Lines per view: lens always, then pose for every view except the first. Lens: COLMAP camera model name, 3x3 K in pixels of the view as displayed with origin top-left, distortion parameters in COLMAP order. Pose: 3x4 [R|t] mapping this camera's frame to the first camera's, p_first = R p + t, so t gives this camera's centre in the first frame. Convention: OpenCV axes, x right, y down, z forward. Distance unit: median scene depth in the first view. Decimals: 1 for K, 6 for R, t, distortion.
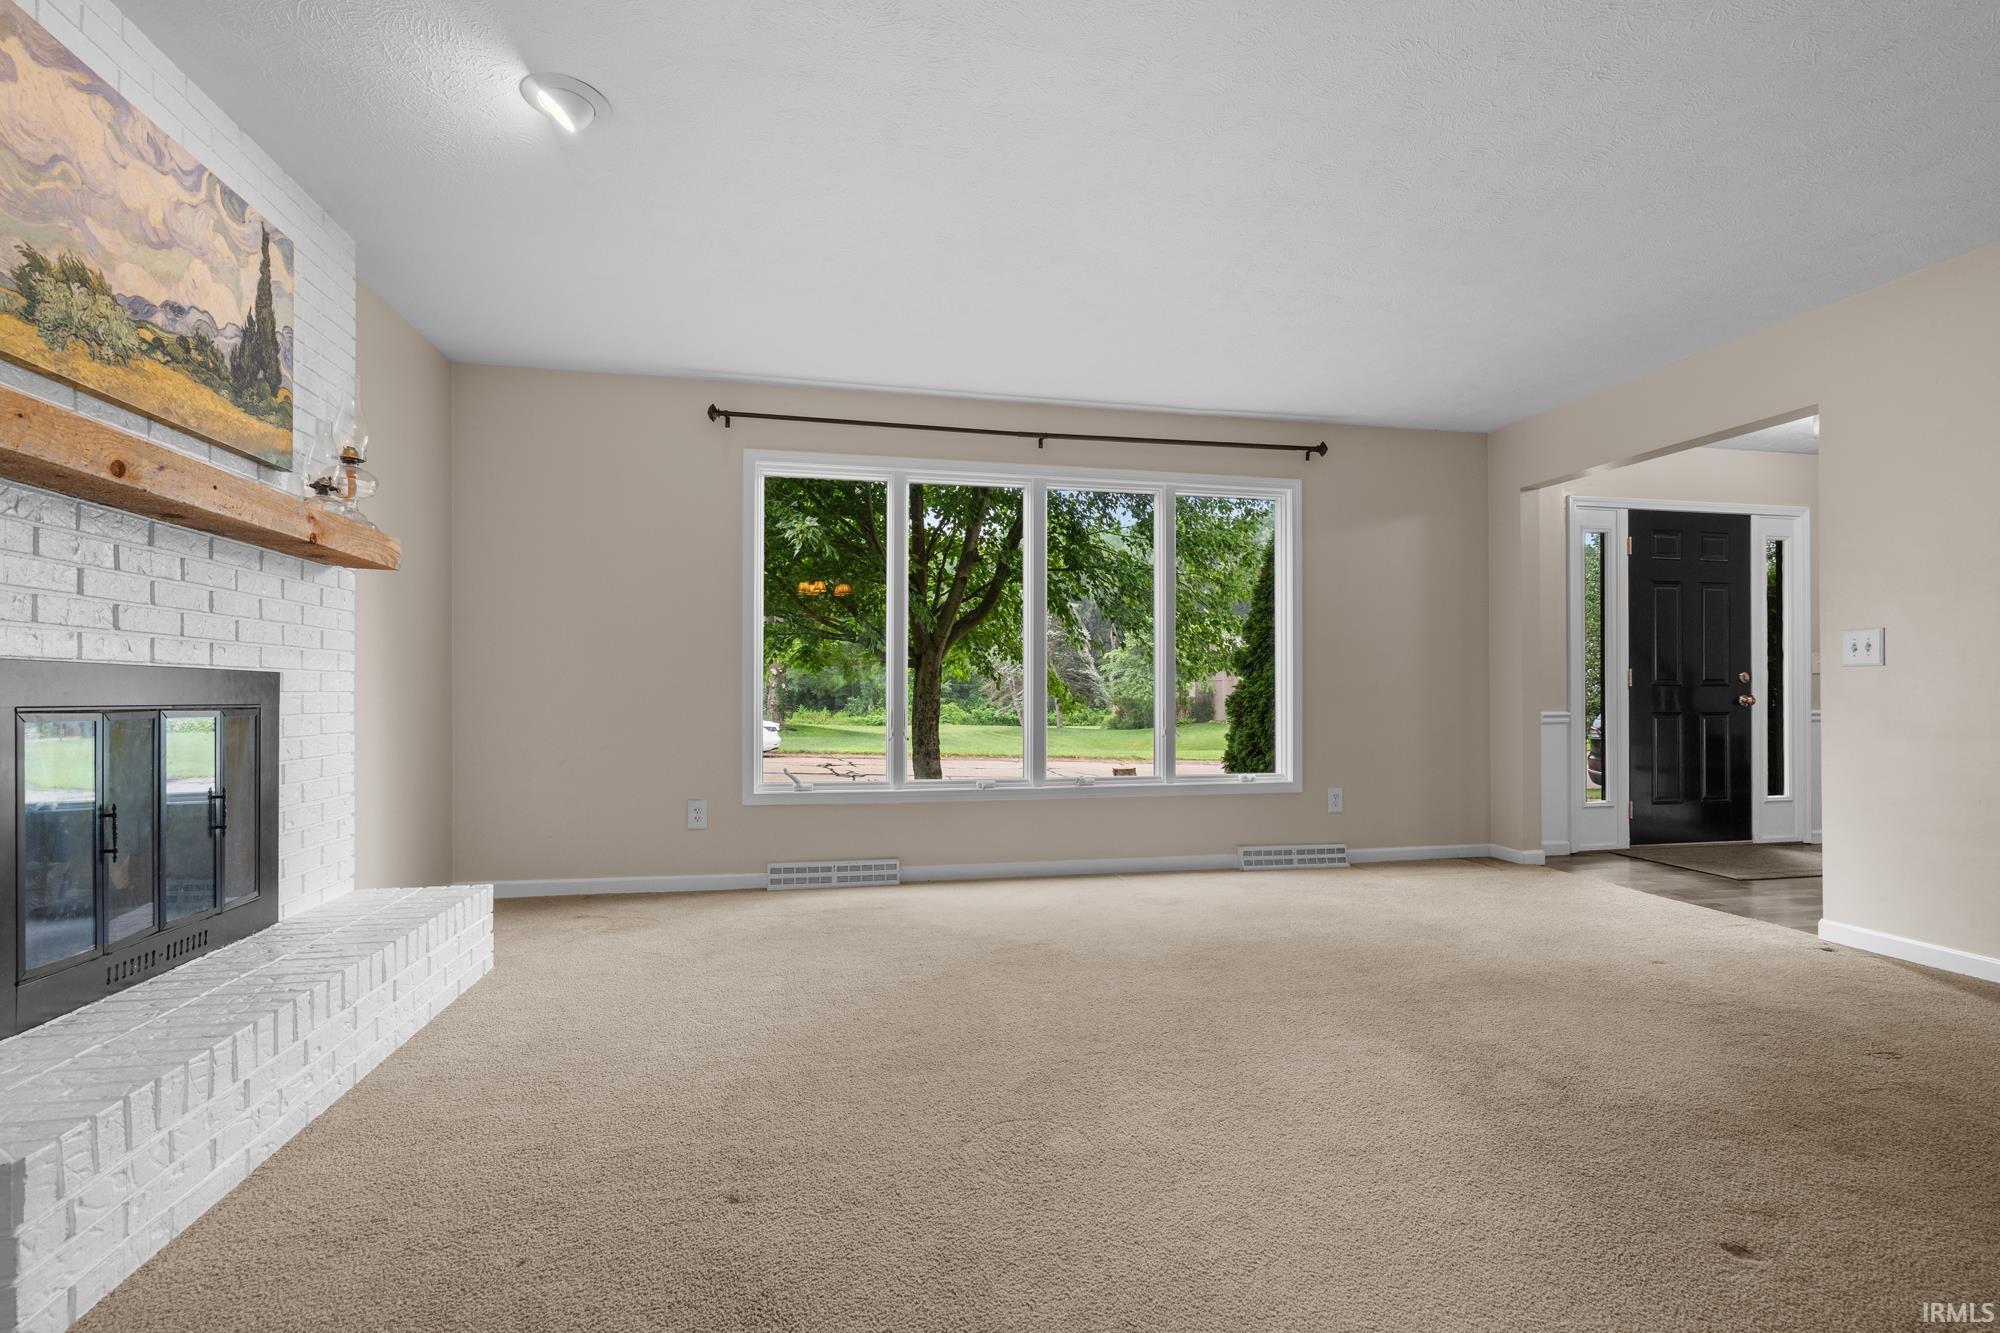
lens RADIAL K [[903.5, 0, 995.0], [0, 903.5, 677.0], [0, 0, 1]] dist [0.001215, 0.000224]
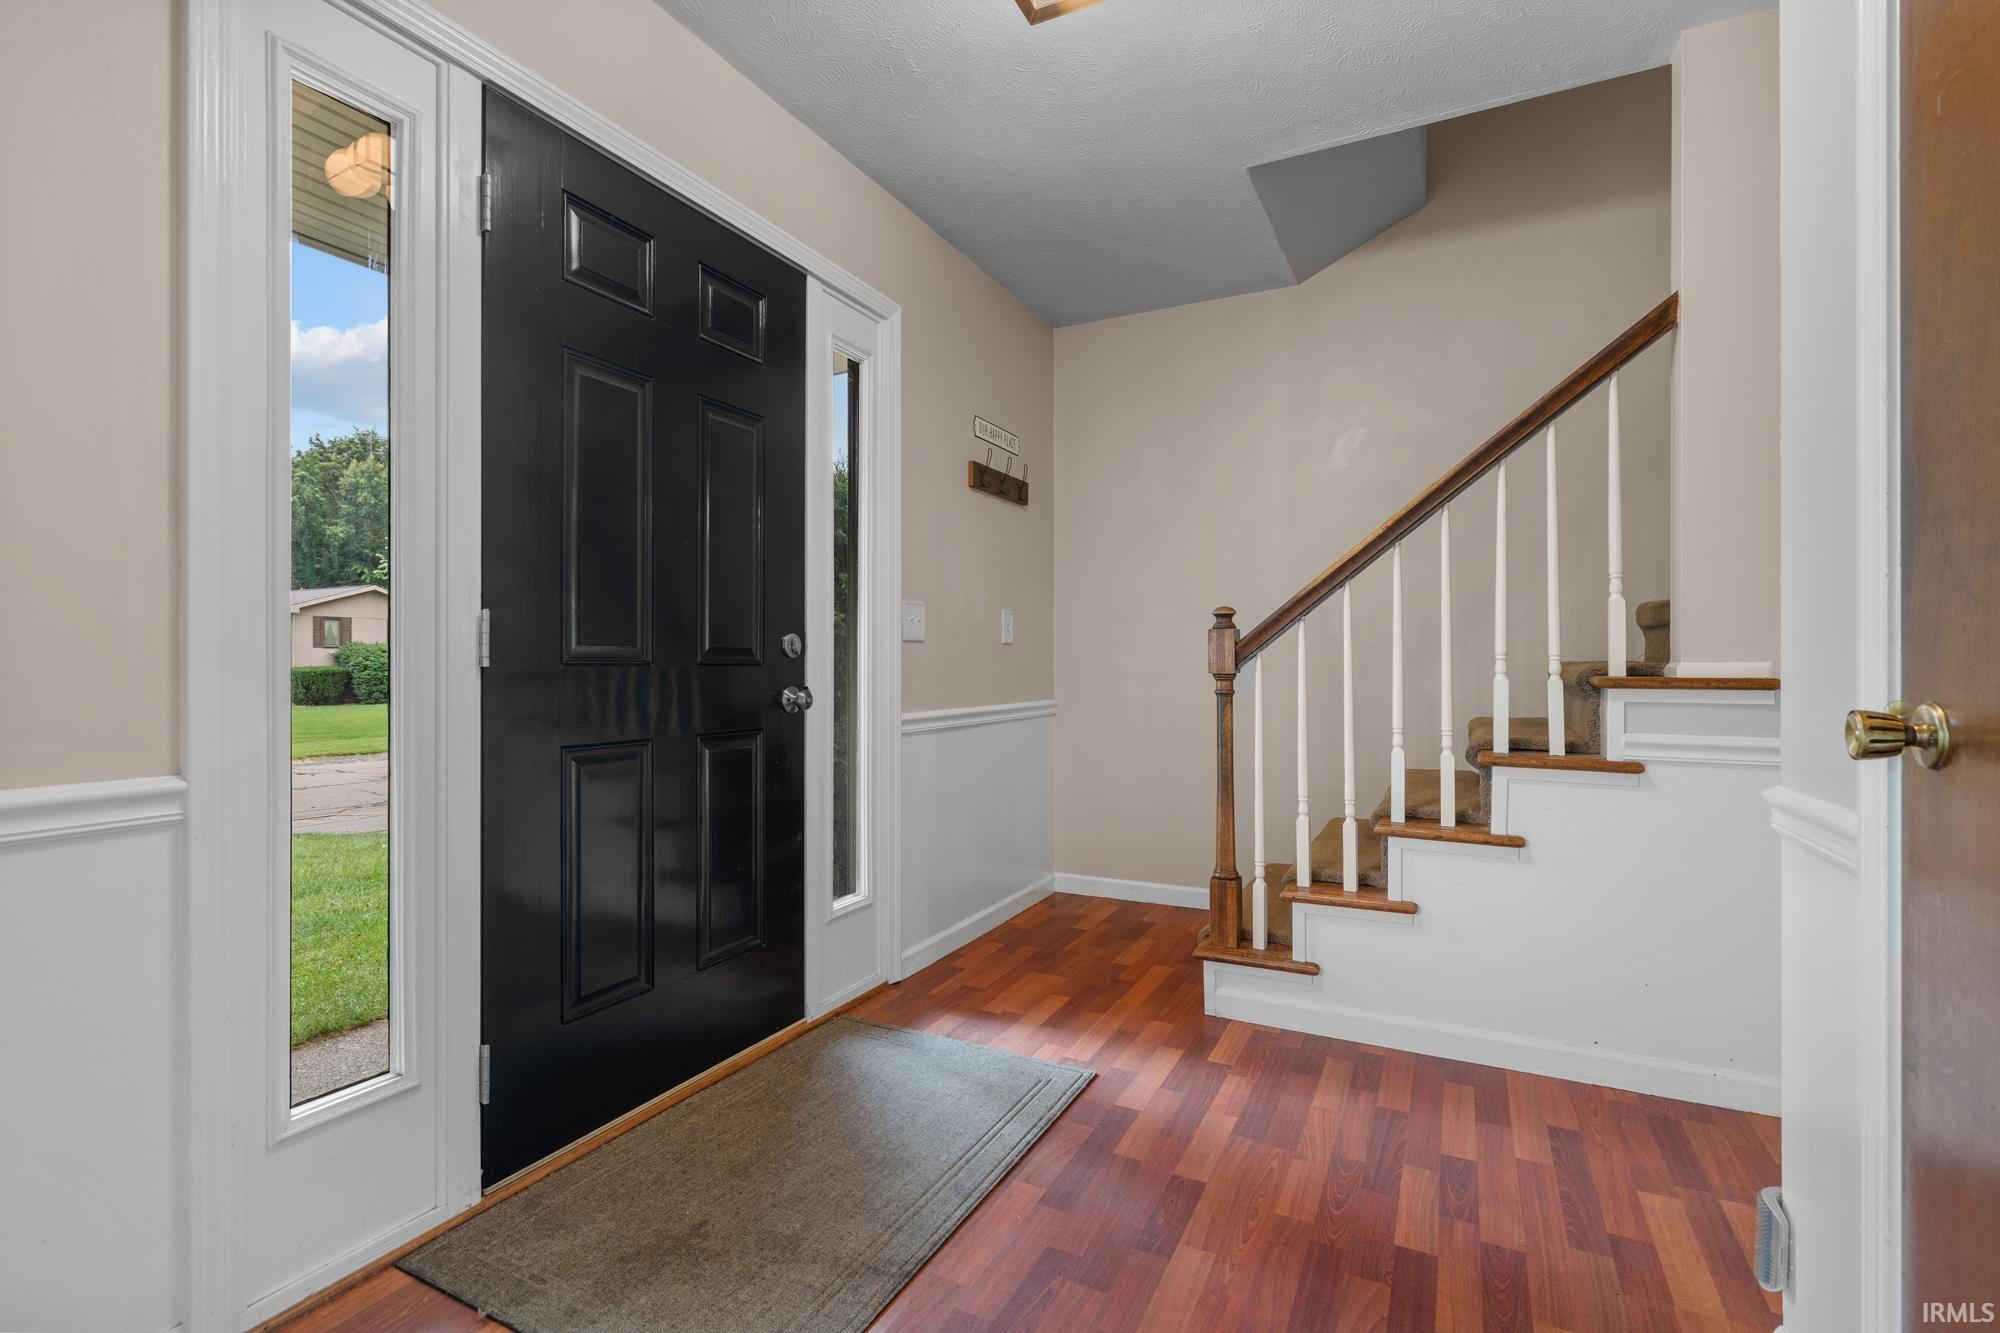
lens RADIAL K [[903.5, 0, 998.2], [0, 903.5, 662.4], [0, 0, 1]] dist [0.001215, 0.000224]
pose [[0.630101, 0.002004, 0.776511, 0.553179], [-0.009956, 0.999935, 0.005498, 0.005069], [-0.776449, -0.011195, 0.630080, 0.648709]]
